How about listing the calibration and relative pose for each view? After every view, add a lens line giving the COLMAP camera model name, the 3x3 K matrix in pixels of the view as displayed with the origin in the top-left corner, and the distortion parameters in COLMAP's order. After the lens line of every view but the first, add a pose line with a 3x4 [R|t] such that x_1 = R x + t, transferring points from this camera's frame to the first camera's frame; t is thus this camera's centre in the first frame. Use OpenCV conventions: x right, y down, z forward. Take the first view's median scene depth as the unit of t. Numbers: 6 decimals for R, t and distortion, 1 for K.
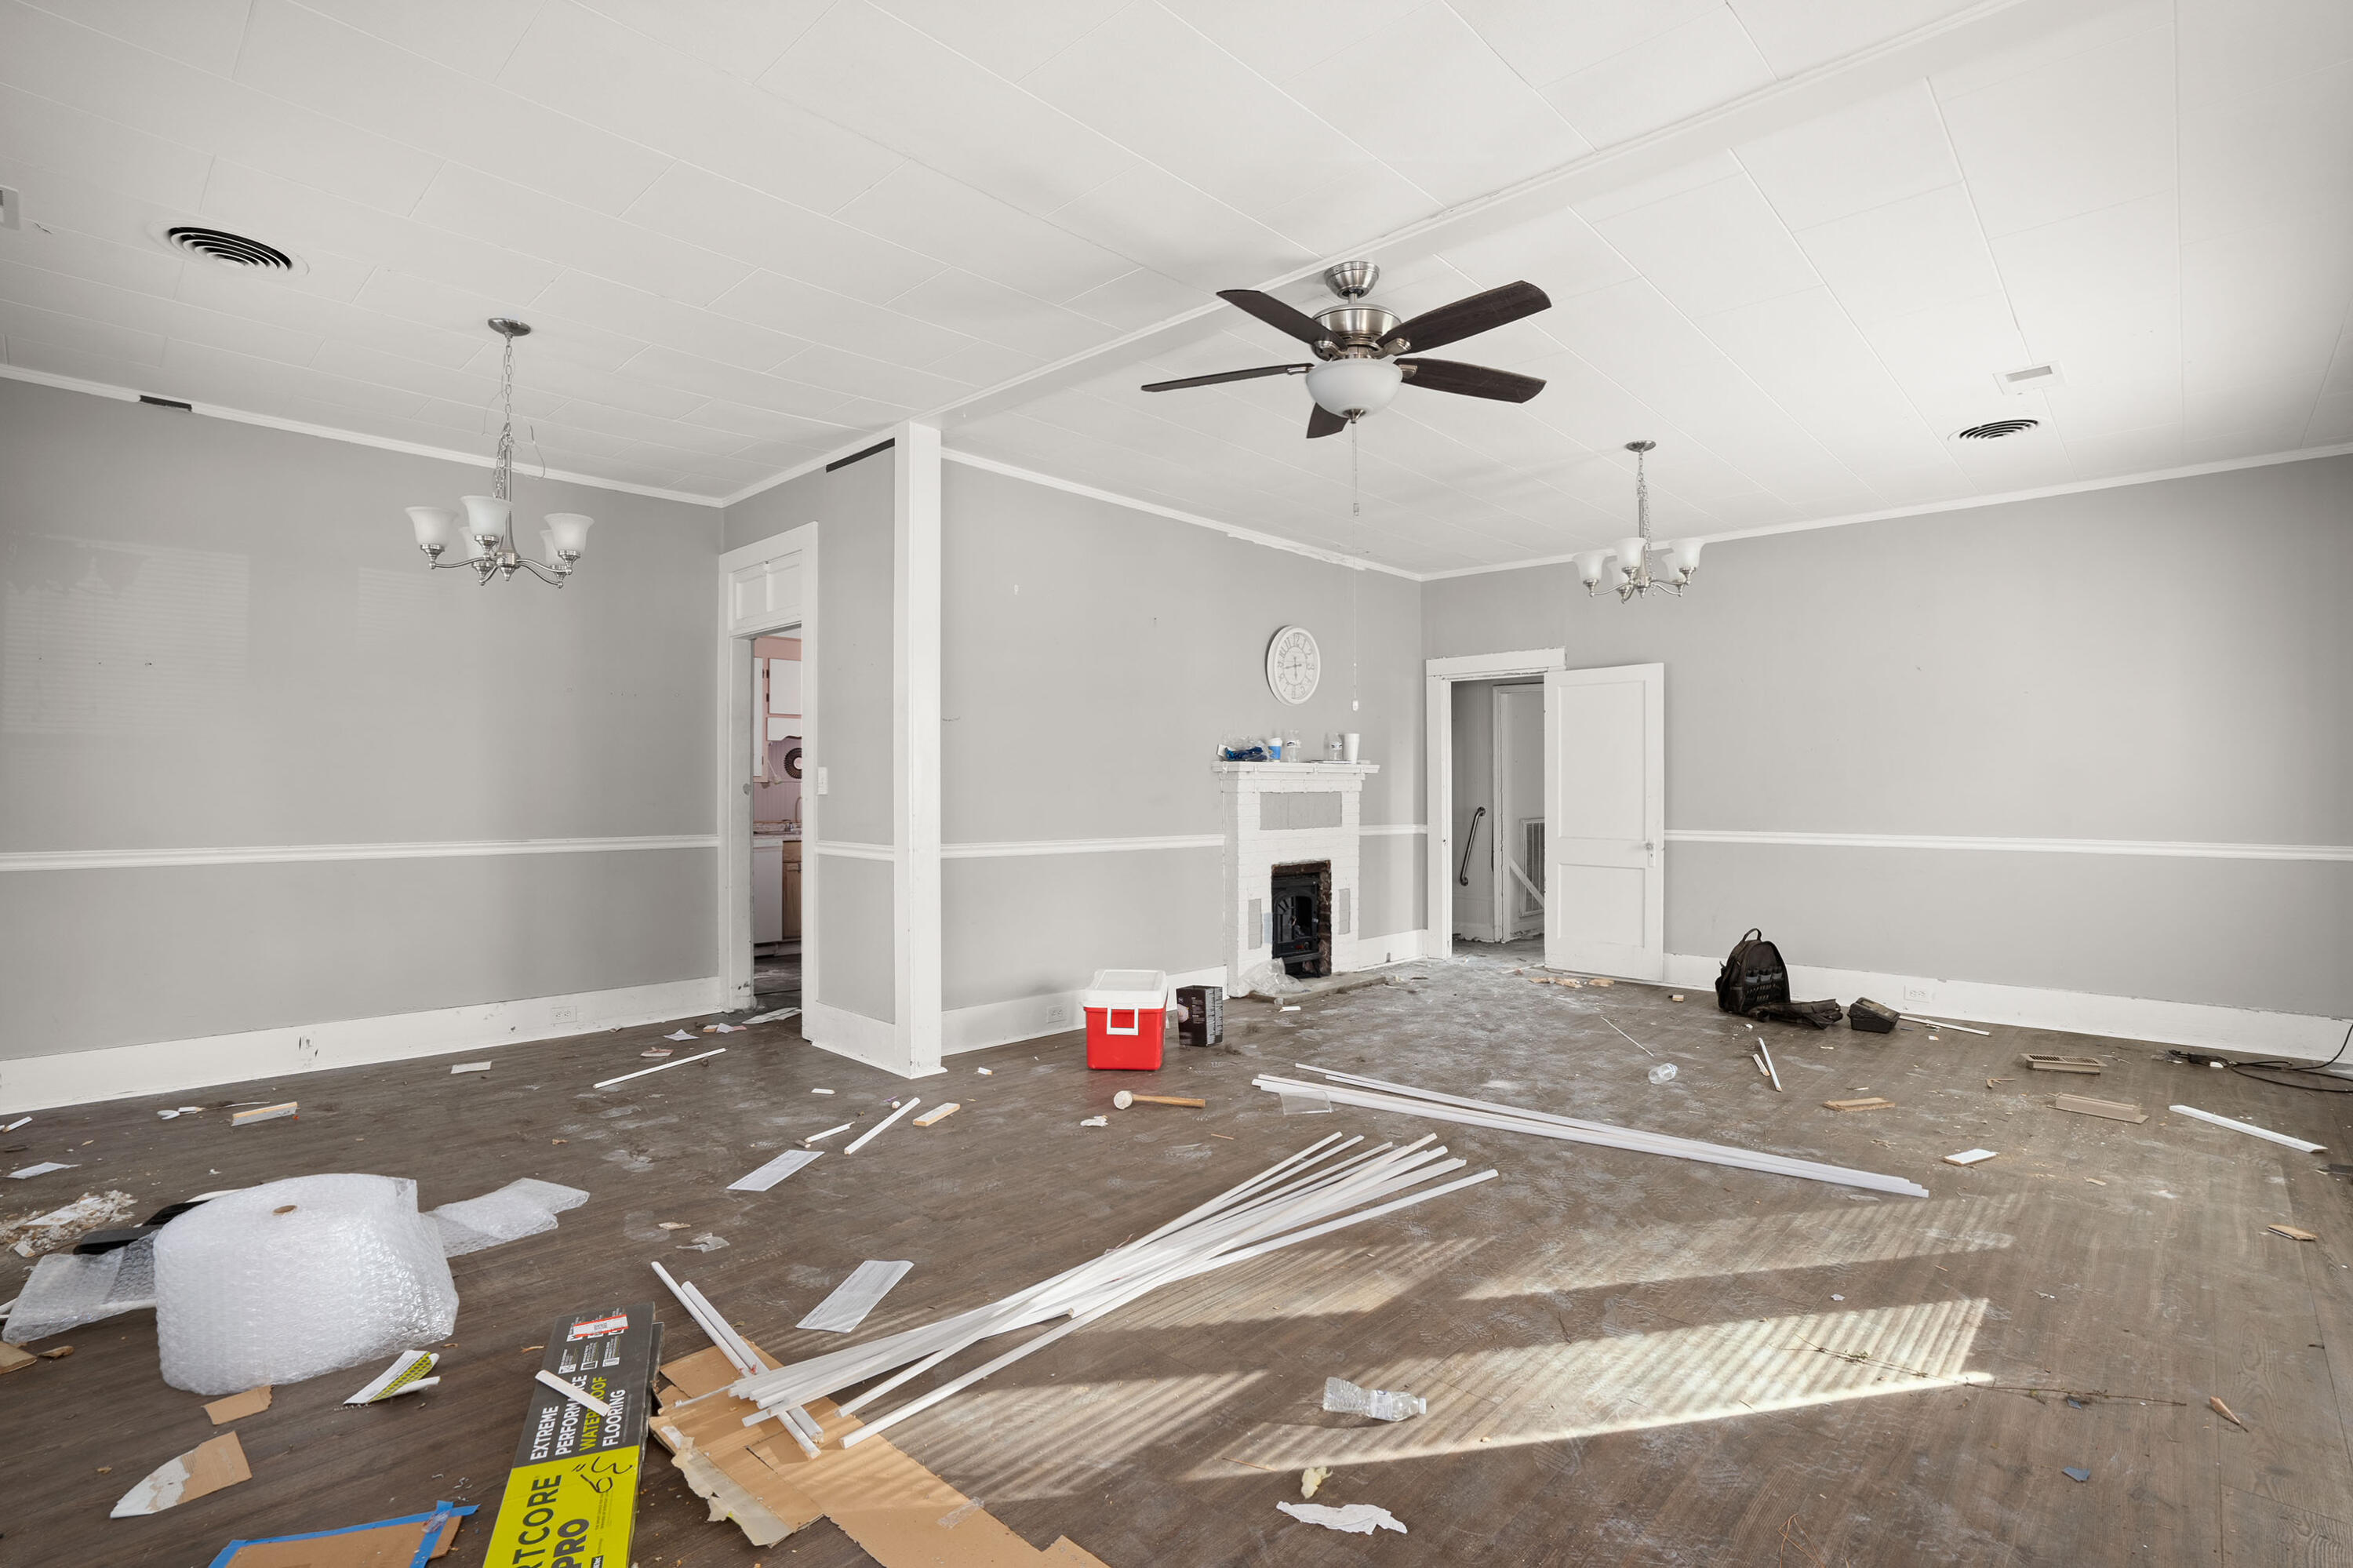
lens RADIAL K [[1107.9, 0, 1182.5], [0, 1107.9, 787.4], [0, 0, 1]] dist [-0.038320, 0.000736]
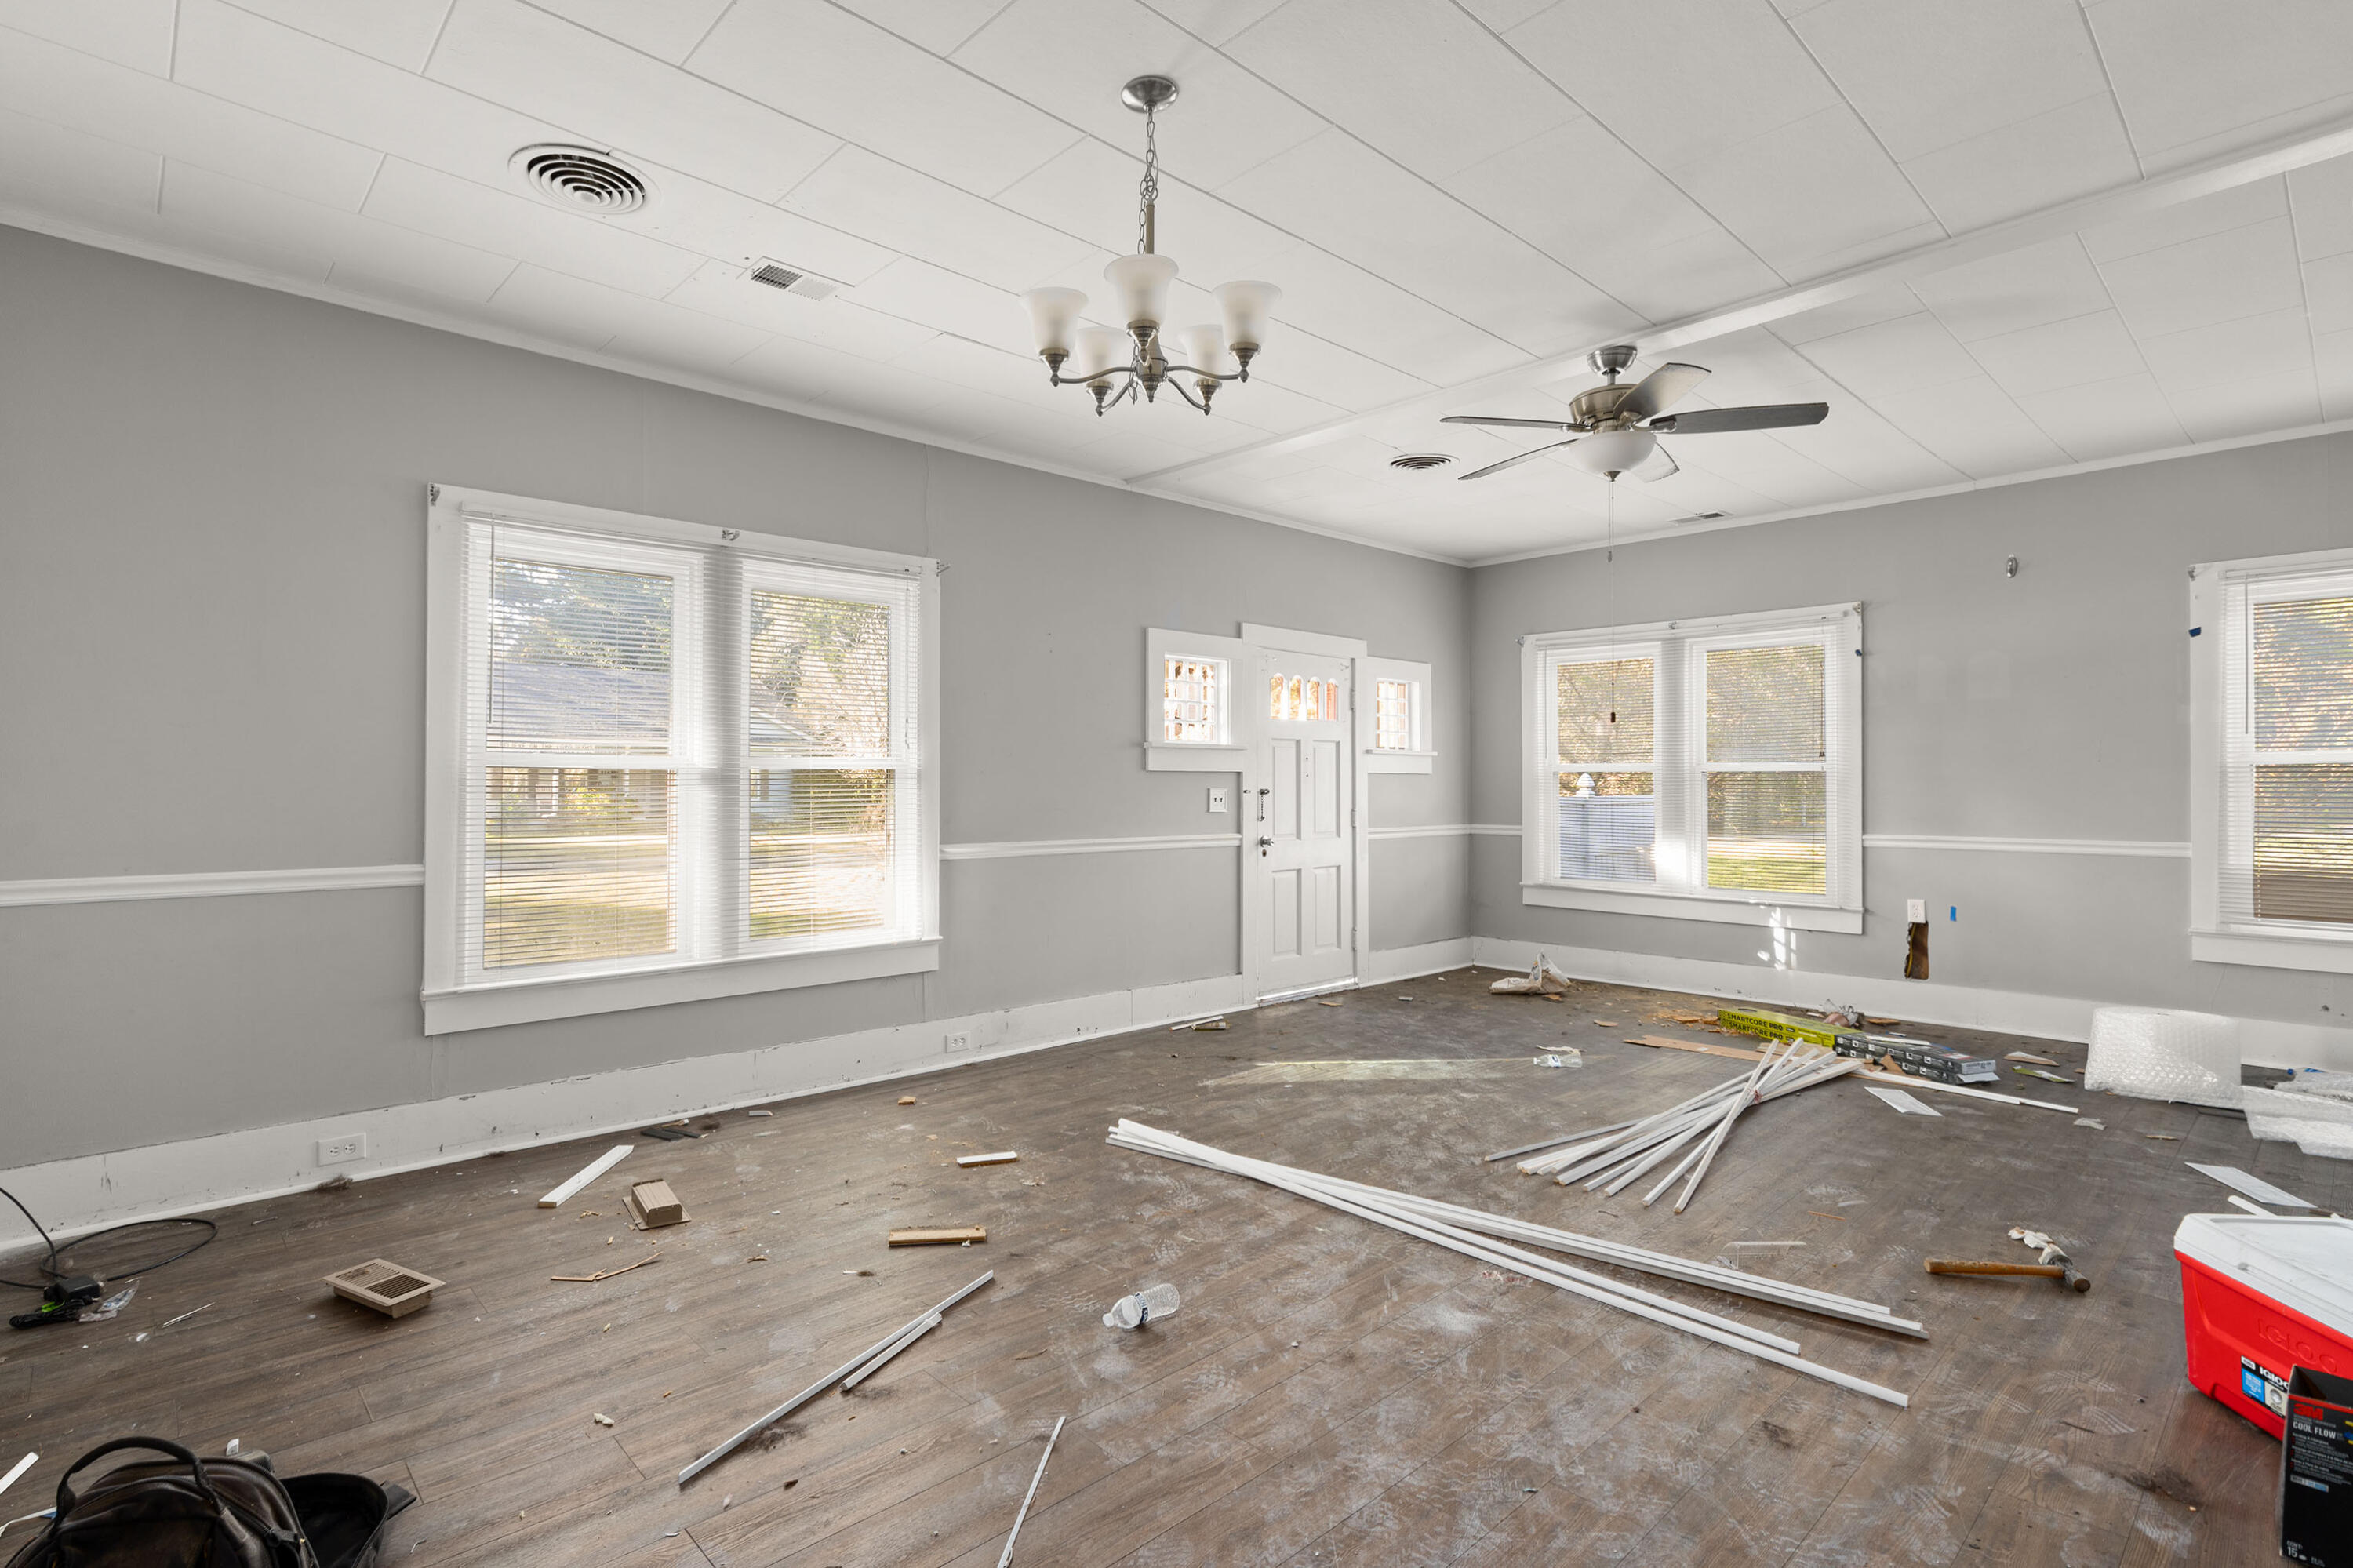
lens RADIAL K [[1121.6, 0, 1091.9], [0, 1121.6, 781.2], [0, 0, 1]] dist [-0.003208, -0.000768]
pose [[-0.993974, 0.000336, 0.109619, 0.470248], [-0.000016, 0.999995, -0.003212, -0.002231], [-0.109620, -0.003194, -0.993968, 1.824341]]
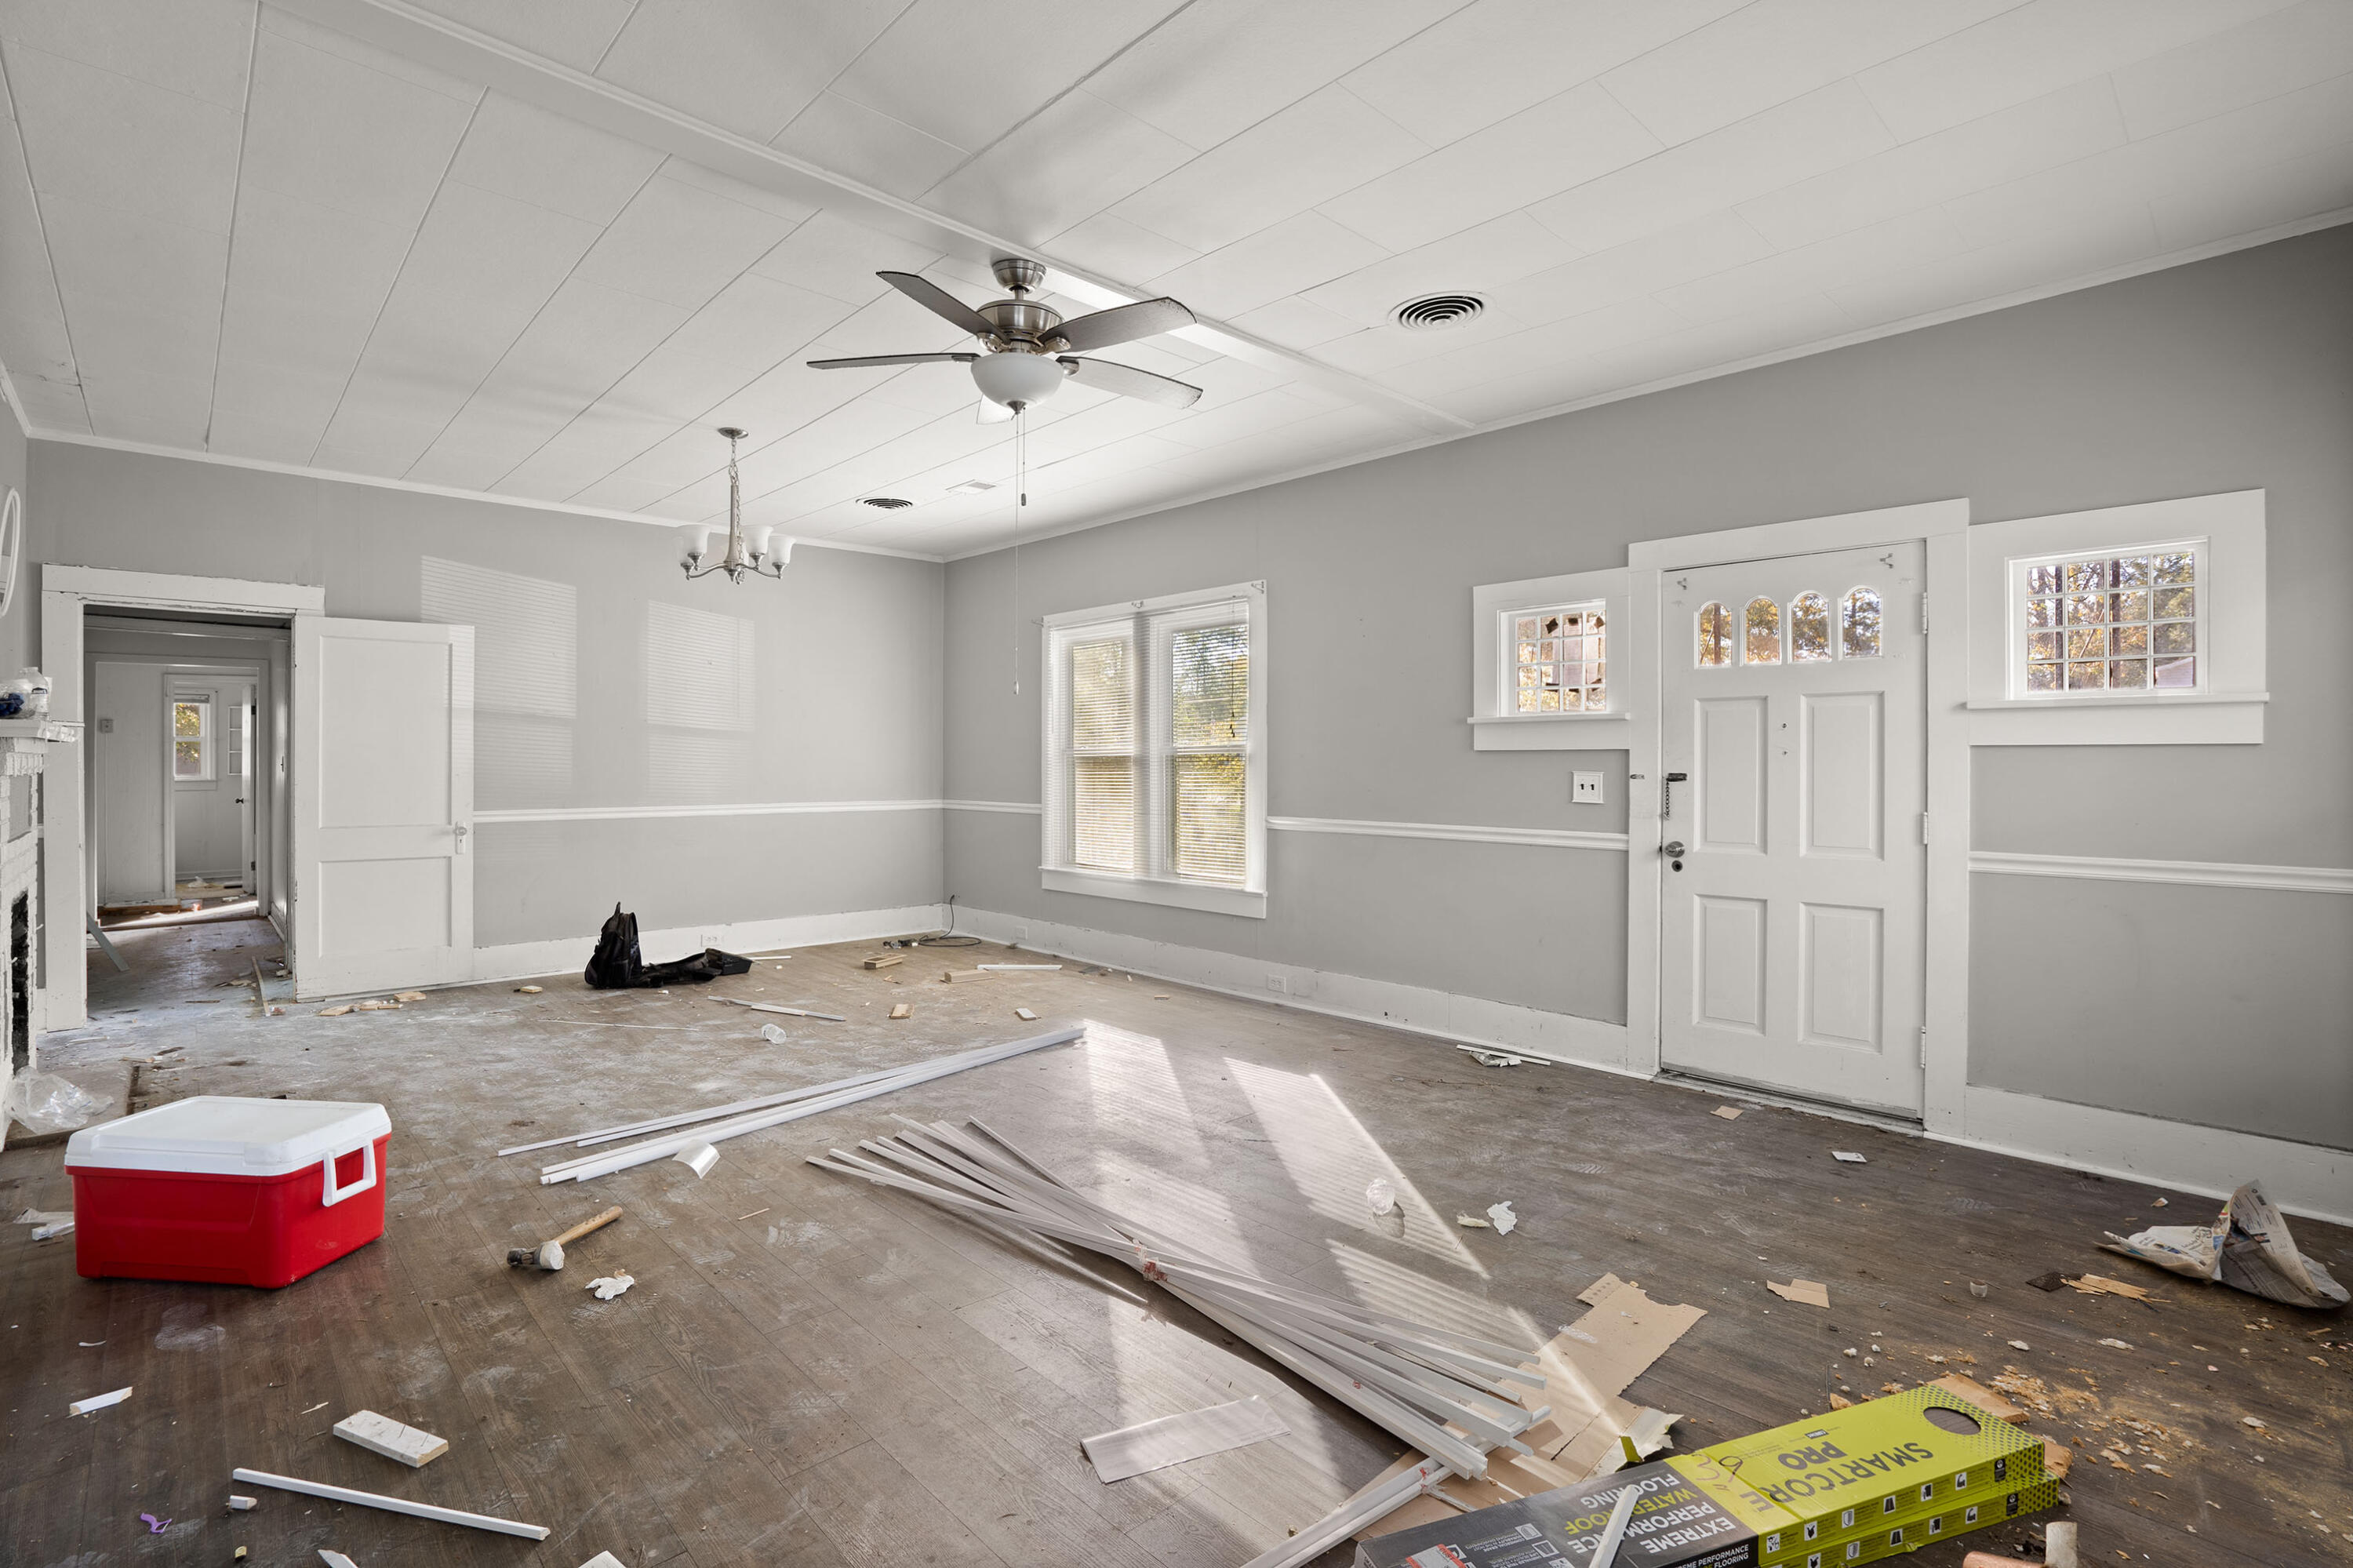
lens RADIAL K [[1075.6, 0, 1177.2], [0, 1075.6, 767.4], [0, 0, 1]] dist [-0.042887, 0.000278]
pose [[0.058898, -0.001114, 0.998263, -0.671981], [-0.003502, 0.999993, 0.001322, -0.001731], [-0.998258, -0.003574, 0.058894, 0.637434]]
